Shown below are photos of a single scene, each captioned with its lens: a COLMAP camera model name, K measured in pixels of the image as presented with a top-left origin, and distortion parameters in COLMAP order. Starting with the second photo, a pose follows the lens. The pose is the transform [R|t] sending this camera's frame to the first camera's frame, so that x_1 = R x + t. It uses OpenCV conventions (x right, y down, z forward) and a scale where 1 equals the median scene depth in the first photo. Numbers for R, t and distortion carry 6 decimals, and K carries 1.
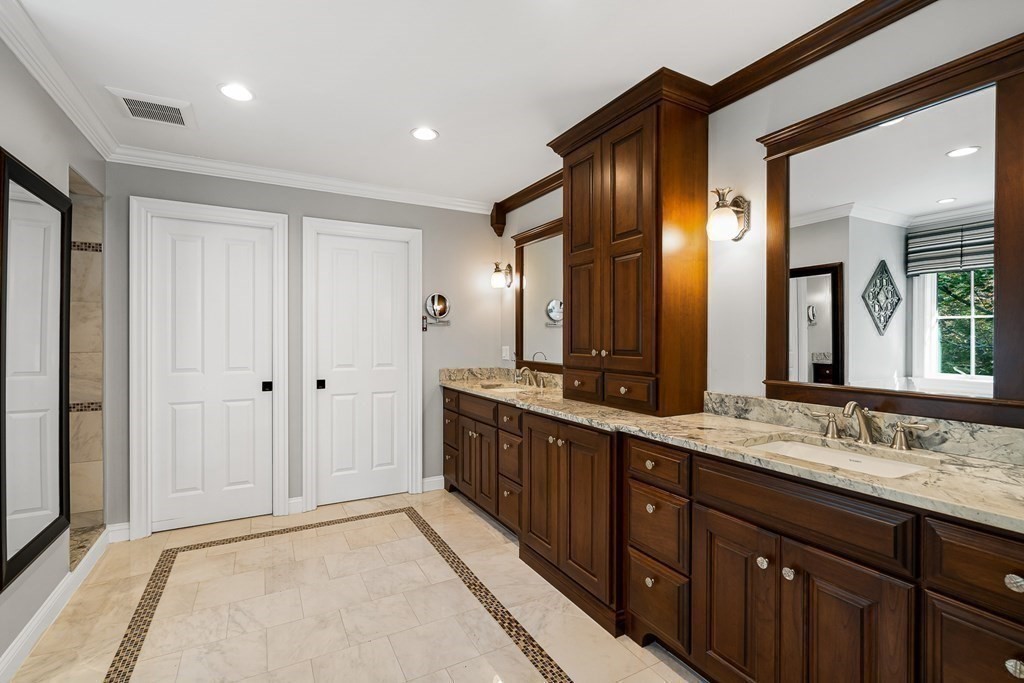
lens RADIAL K [[464.9, 0, 508.8], [0, 464.9, 340.2], [0, 0, 1]] dist [-0.008294, 0.000681]
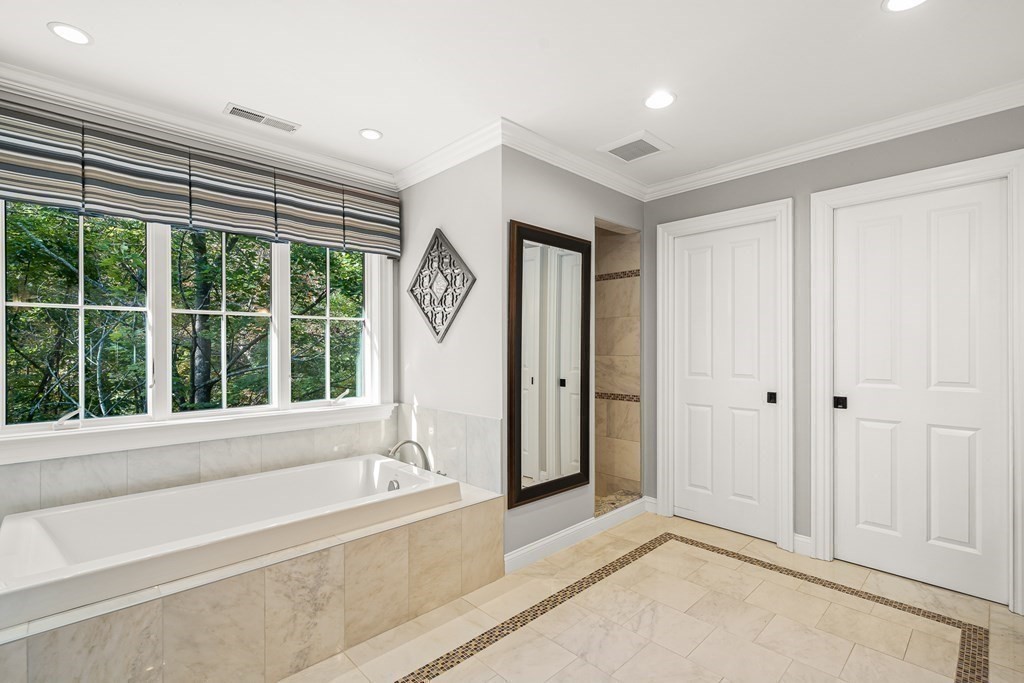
lens RADIAL K [[464.9, 0, 506.3], [0, 464.9, 346.6], [0, 0, 1]] dist [-0.008294, 0.000681]
pose [[0.250959, -0.004124, -0.967989, 0.234872], [0.000466, 0.999991, -0.004139, 0.005483], [0.967998, 0.000587, 0.250959, 0.313649]]
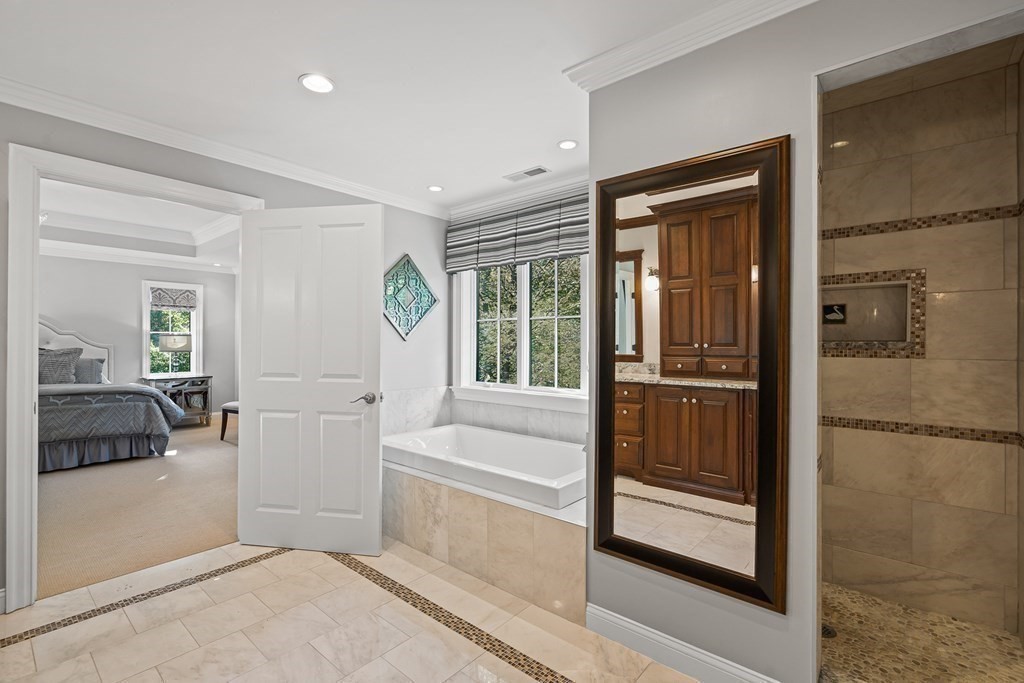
lens RADIAL K [[464.9, 0, 513.1], [0, 464.9, 336.3], [0, 0, 1]] dist [-0.008294, 0.000681]
pose [[-0.935506, -0.004976, -0.353275, -0.248471], [-0.001391, 0.999945, -0.010399, -0.001257], [0.353307, -0.009237, -0.935462, 1.135285]]
